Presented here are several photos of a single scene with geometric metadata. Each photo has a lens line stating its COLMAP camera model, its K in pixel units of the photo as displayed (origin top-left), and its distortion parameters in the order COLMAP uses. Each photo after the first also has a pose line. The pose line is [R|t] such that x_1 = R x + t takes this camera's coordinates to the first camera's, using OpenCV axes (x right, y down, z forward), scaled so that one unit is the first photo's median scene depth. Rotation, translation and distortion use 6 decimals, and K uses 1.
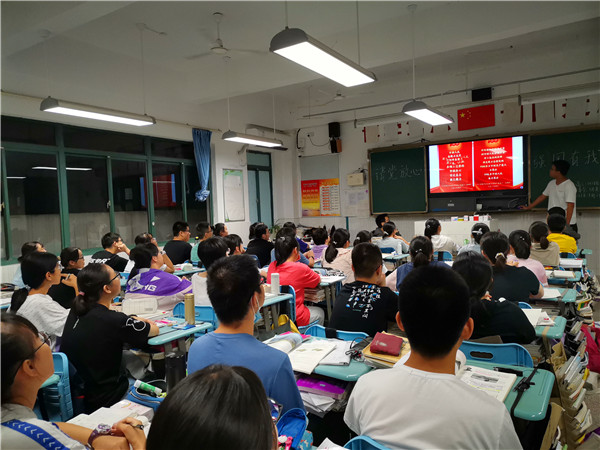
lens RADIAL K [[462.7, 0, 300.0], [0, 462.7, 225.0], [0, 0, 1]] dist [0.044129, -0.001544]
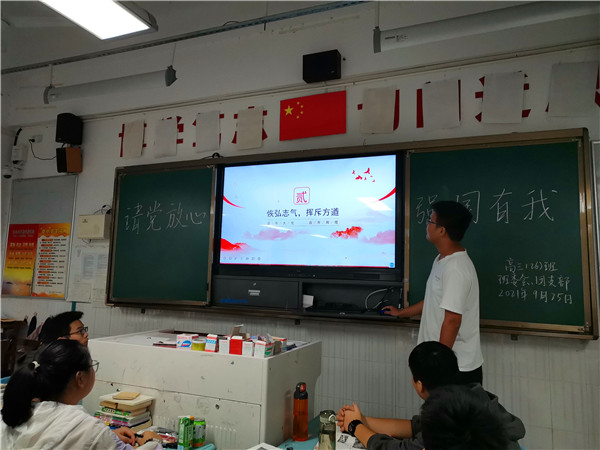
lens RADIAL K [[462.7, 0, 300.0], [0, 462.7, 225.0], [0, 0, 1]] dist [0.044129, -0.001544]
pose [[0.985820, 0.084987, 0.144696, 0.277398], [-0.061725, 0.985464, -0.158272, -0.036454], [-0.156044, 0.147097, 0.976736, 0.497692]]
